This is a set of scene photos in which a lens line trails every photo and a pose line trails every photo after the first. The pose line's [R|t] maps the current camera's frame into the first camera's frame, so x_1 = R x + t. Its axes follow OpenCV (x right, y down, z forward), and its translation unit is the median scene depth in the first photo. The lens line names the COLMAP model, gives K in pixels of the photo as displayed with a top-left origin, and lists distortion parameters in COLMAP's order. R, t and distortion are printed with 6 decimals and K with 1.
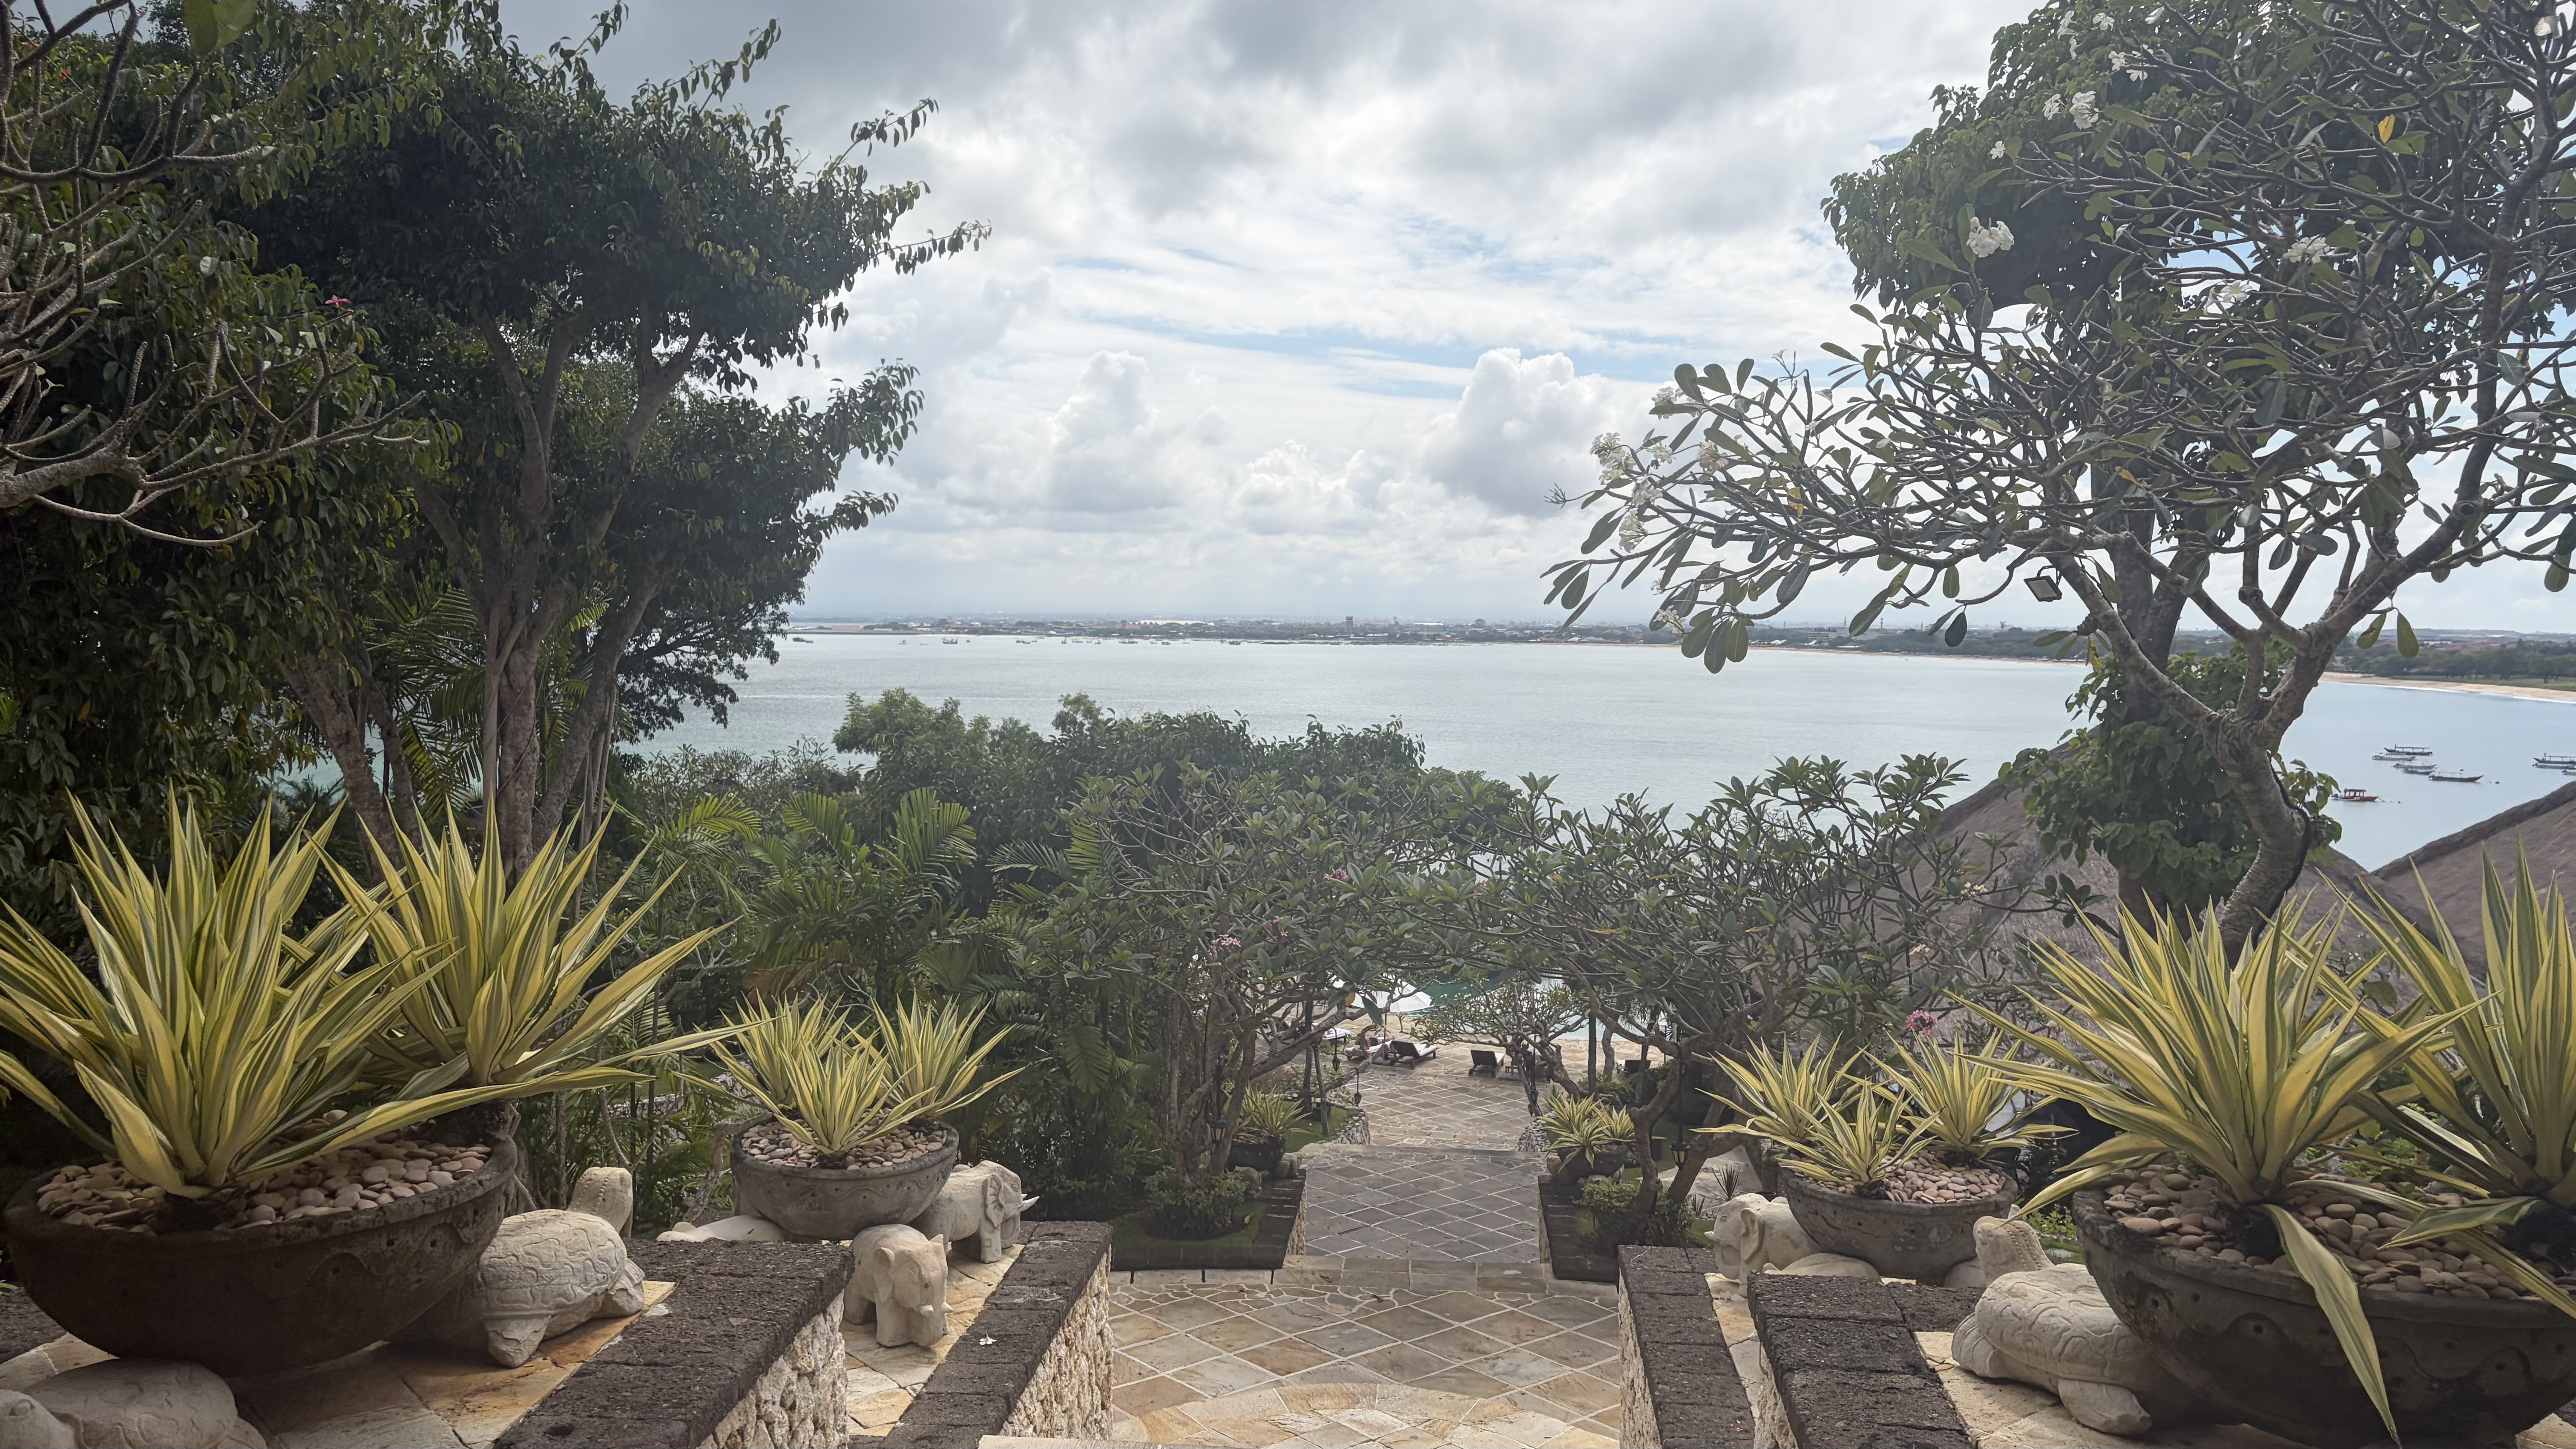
lens RADIAL K [[1849.3, 0, 1273.2], [0, 1849.3, 723.5], [0, 0, 1]] dist [0.004514, -0.034245]
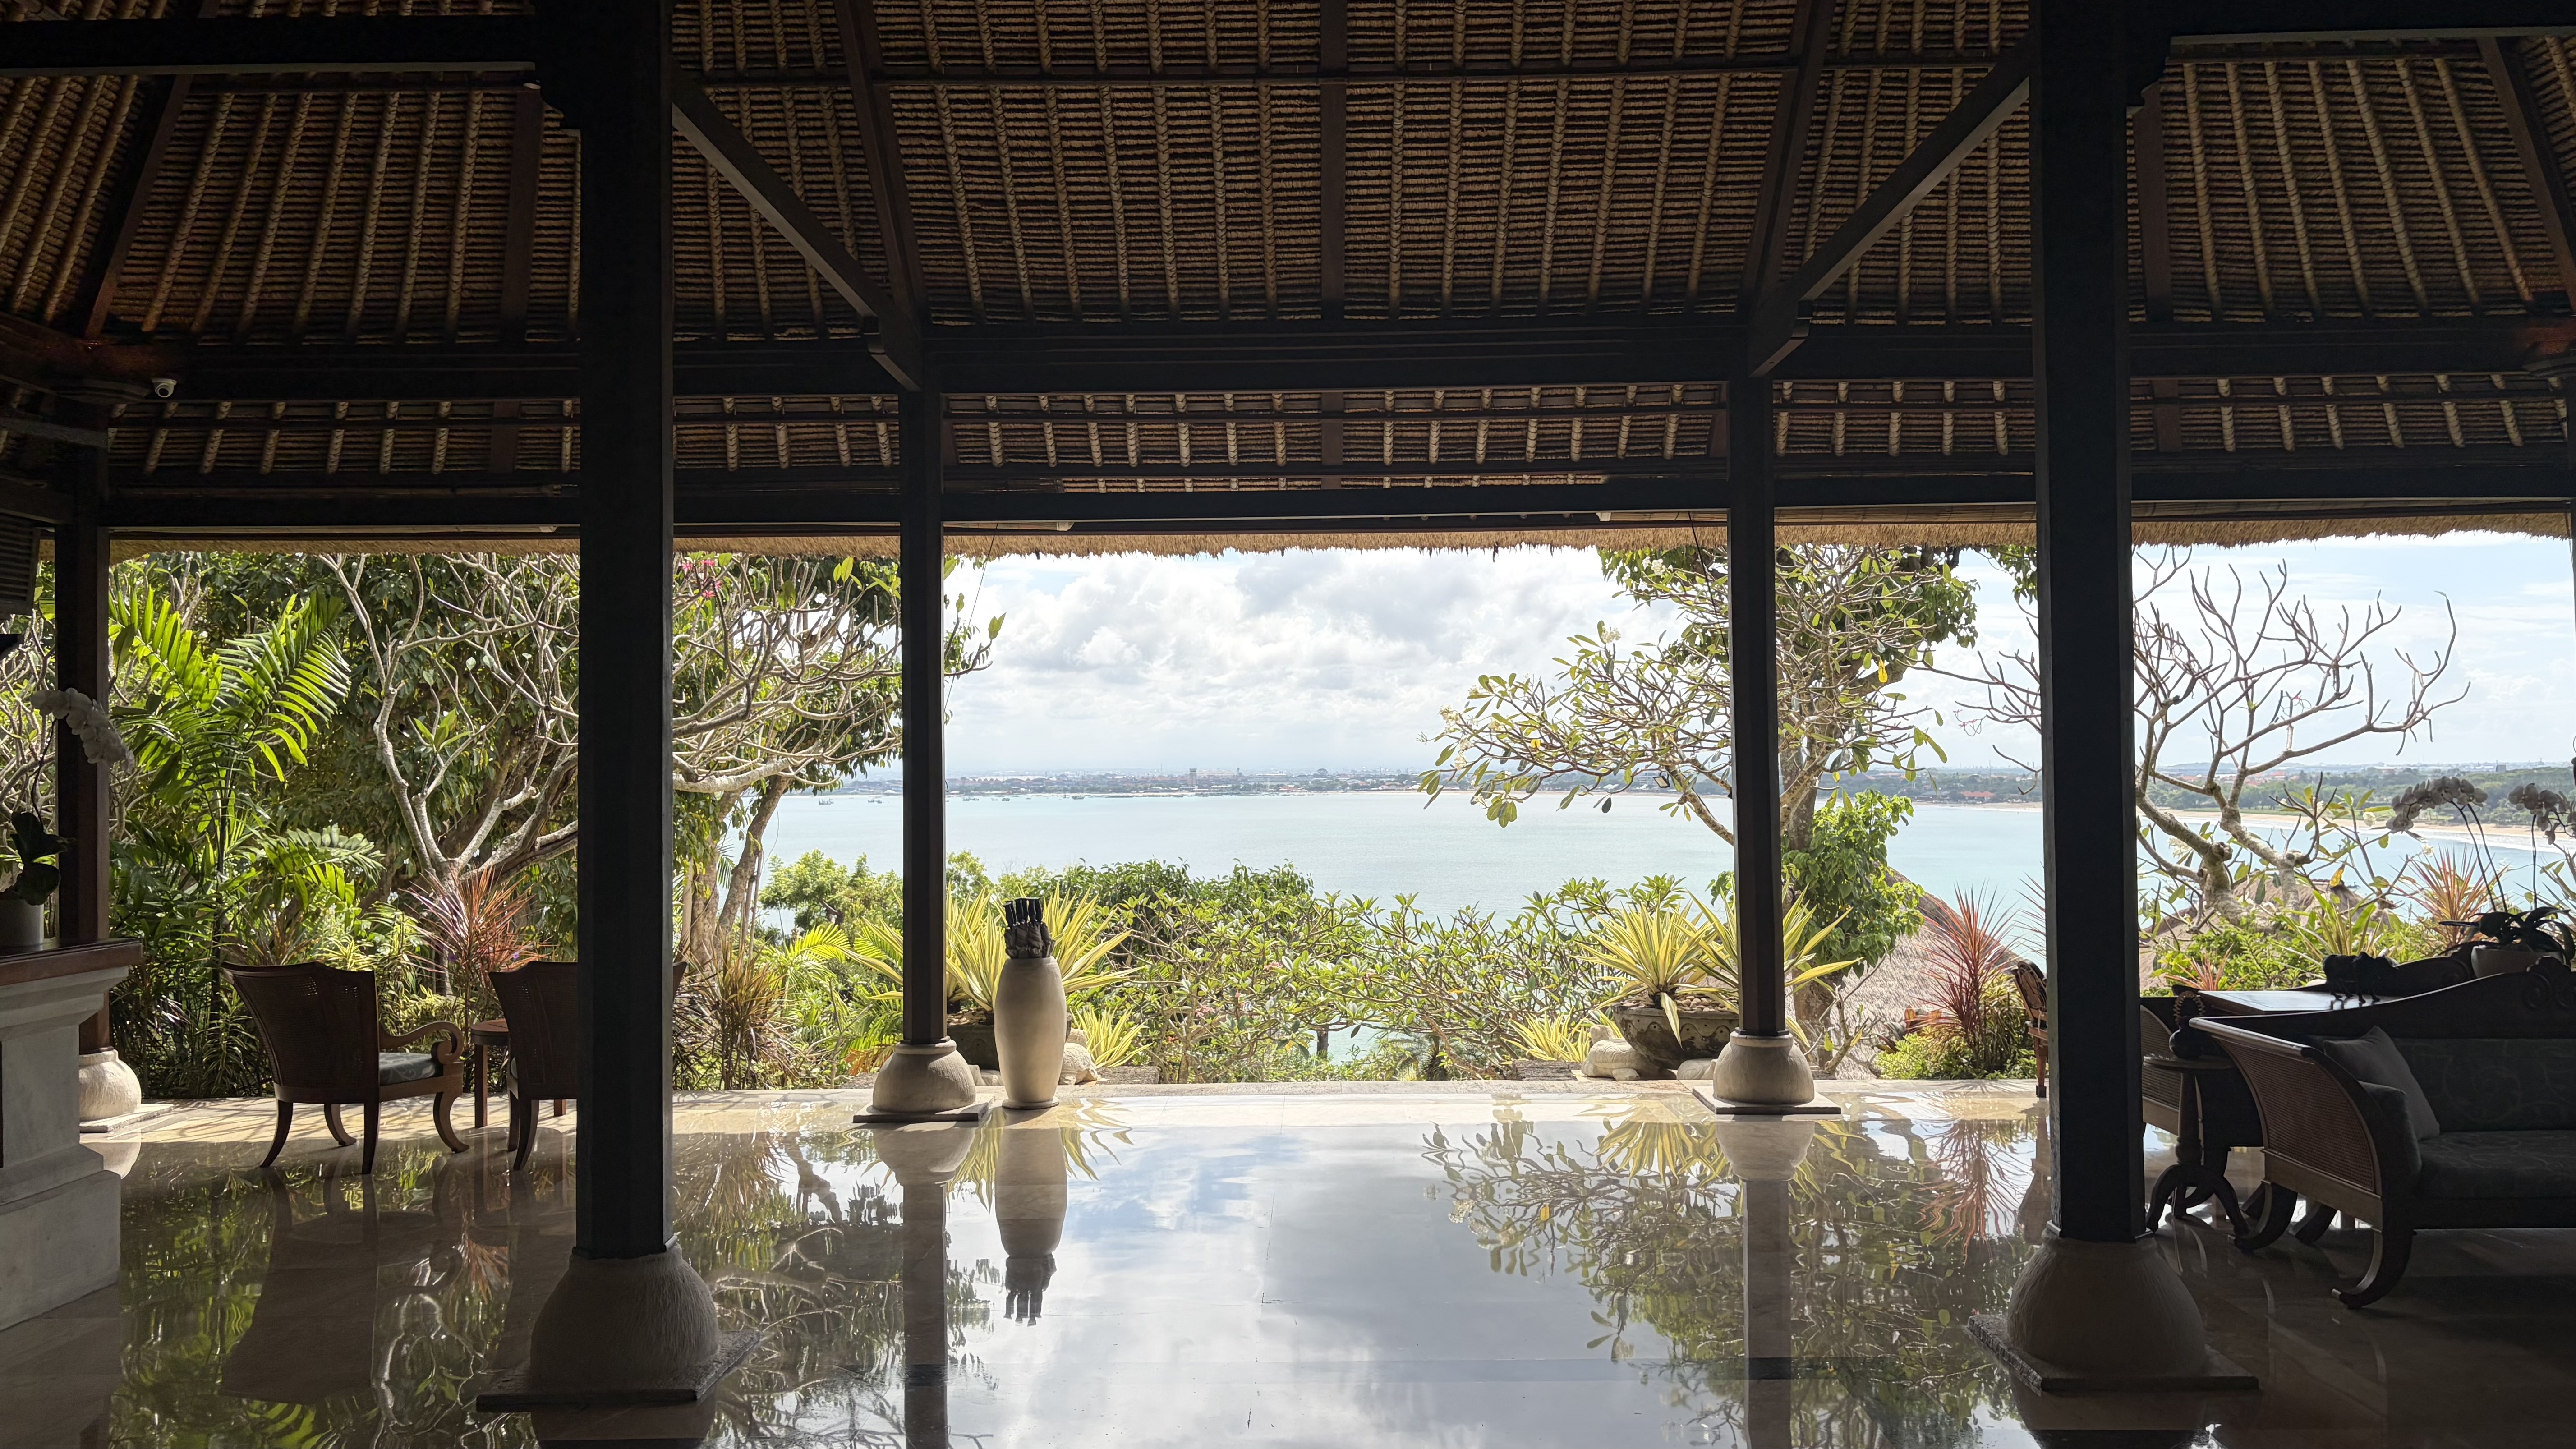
lens RADIAL K [[1849.3, 0, 1298.6], [0, 1849.3, 730.3], [0, 0, 1]] dist [0.004514, -0.034245]
pose [[0.994931, -0.017557, 0.099014, -0.163018], [0.025234, 0.996726, -0.076816, 0.015132], [-0.097341, 0.078926, 0.992117, -0.891941]]
